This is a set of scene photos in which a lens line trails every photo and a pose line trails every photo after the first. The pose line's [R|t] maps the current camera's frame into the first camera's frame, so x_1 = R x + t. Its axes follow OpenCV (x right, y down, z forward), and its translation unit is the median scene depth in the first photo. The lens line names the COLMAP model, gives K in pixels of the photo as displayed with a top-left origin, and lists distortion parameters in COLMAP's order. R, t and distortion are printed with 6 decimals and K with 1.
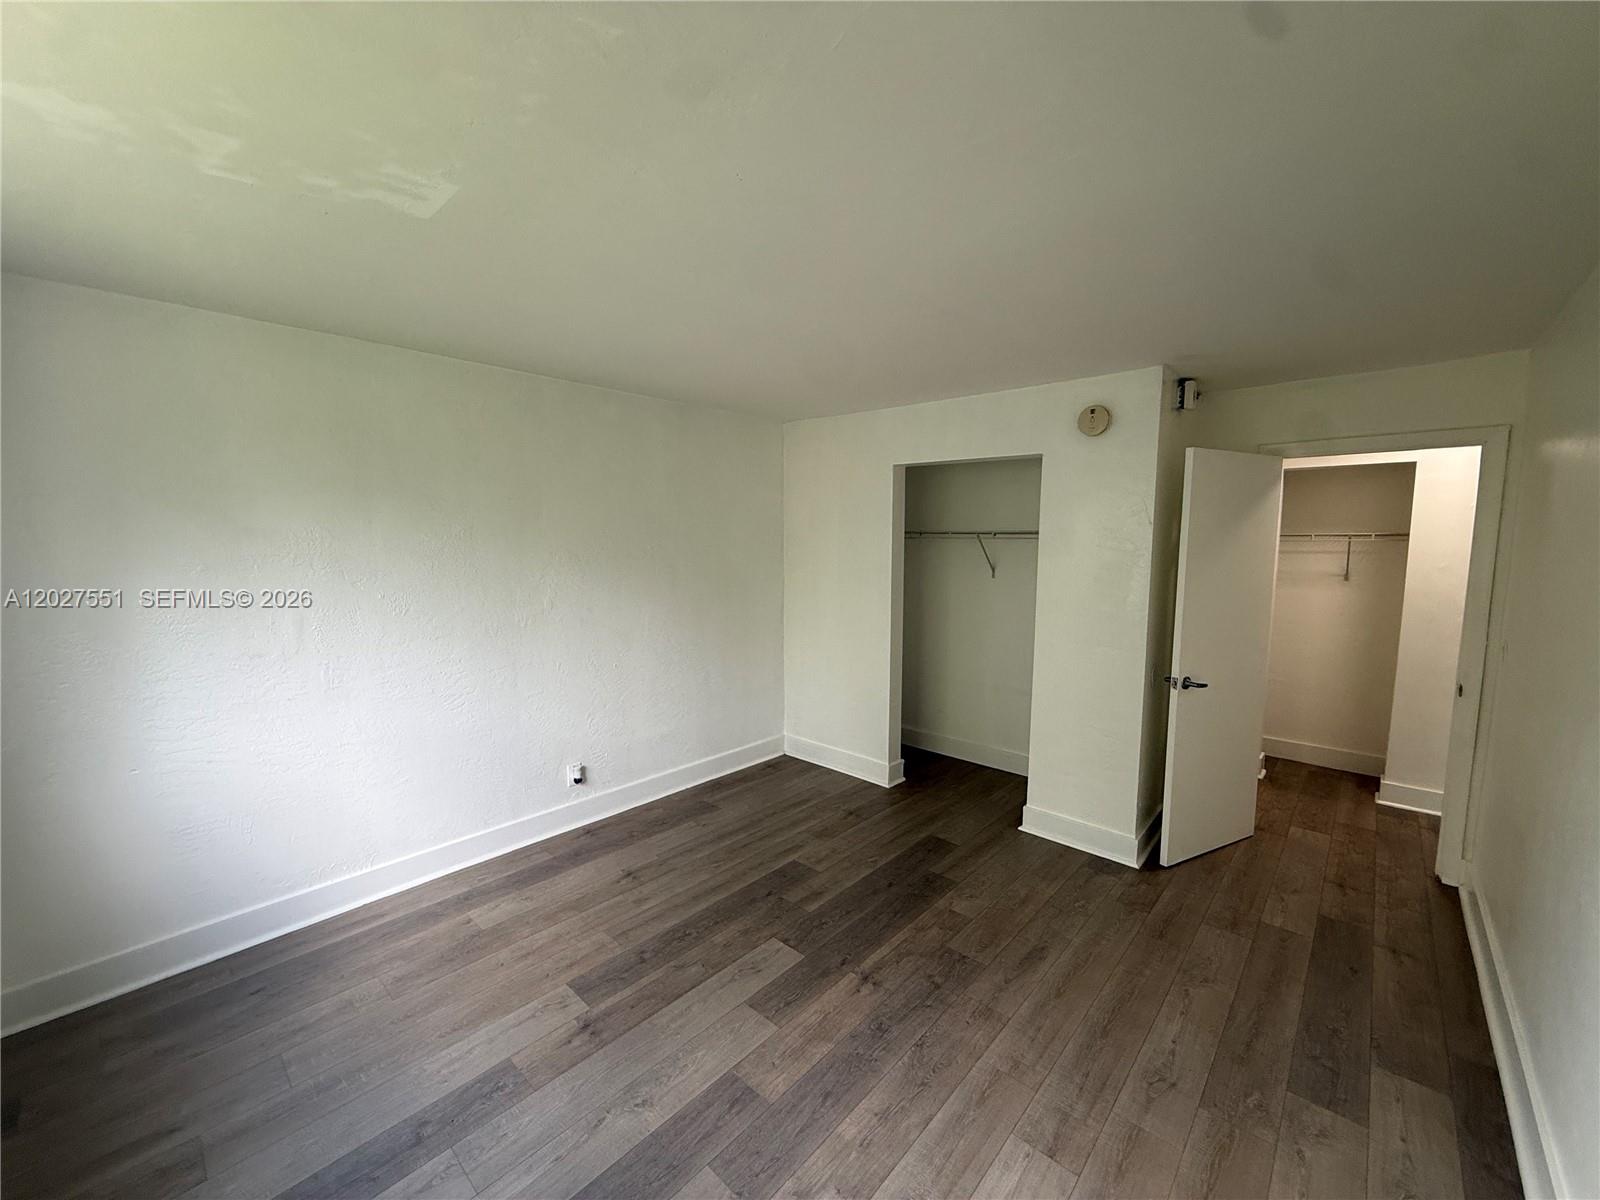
lens RADIAL K [[640.6, 0, 803.6], [0, 640.6, 594.0], [0, 0, 1]] dist [-0.000067, 0.000092]
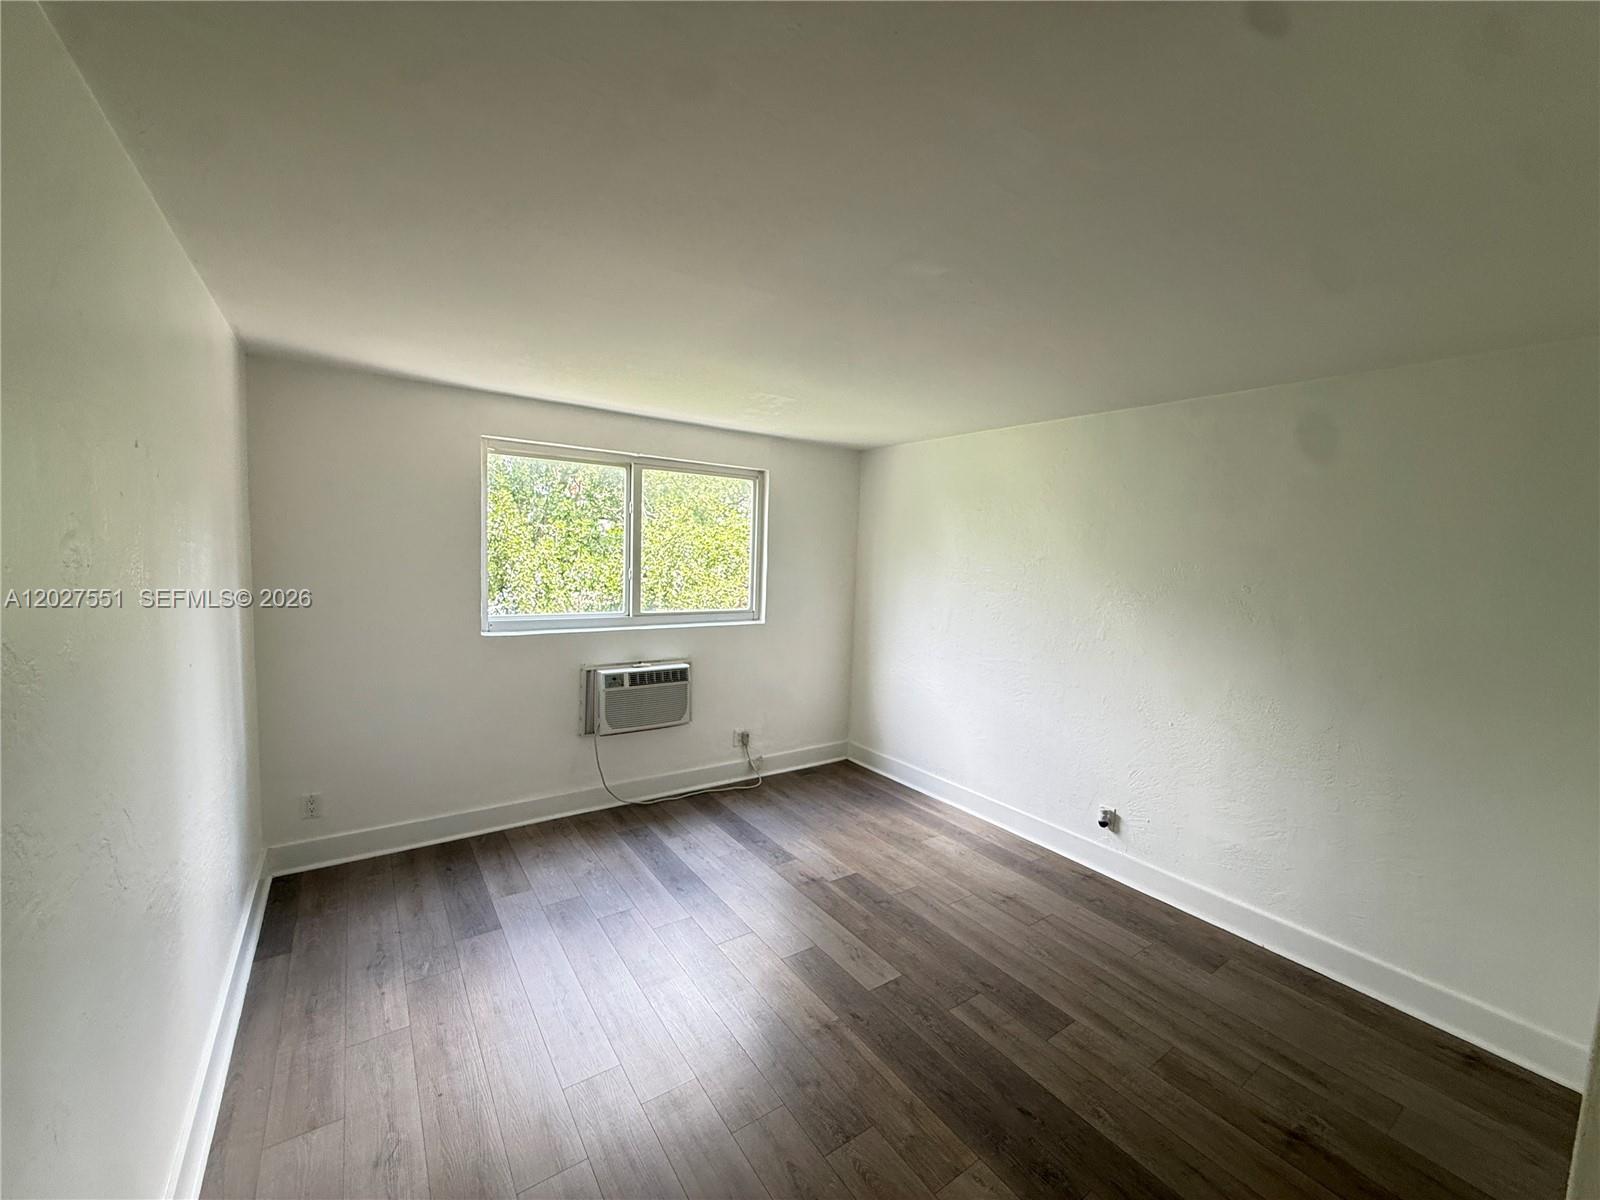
lens RADIAL K [[640.6, 0, 803.6], [0, 640.6, 594.0], [0, 0, 1]] dist [-0.000067, 0.000092]
pose [[-0.223942, 0.054152, -0.973097, 0.884758], [-0.125780, 0.988499, 0.083956, -0.099434], [0.966452, 0.141197, -0.214556, 0.957511]]
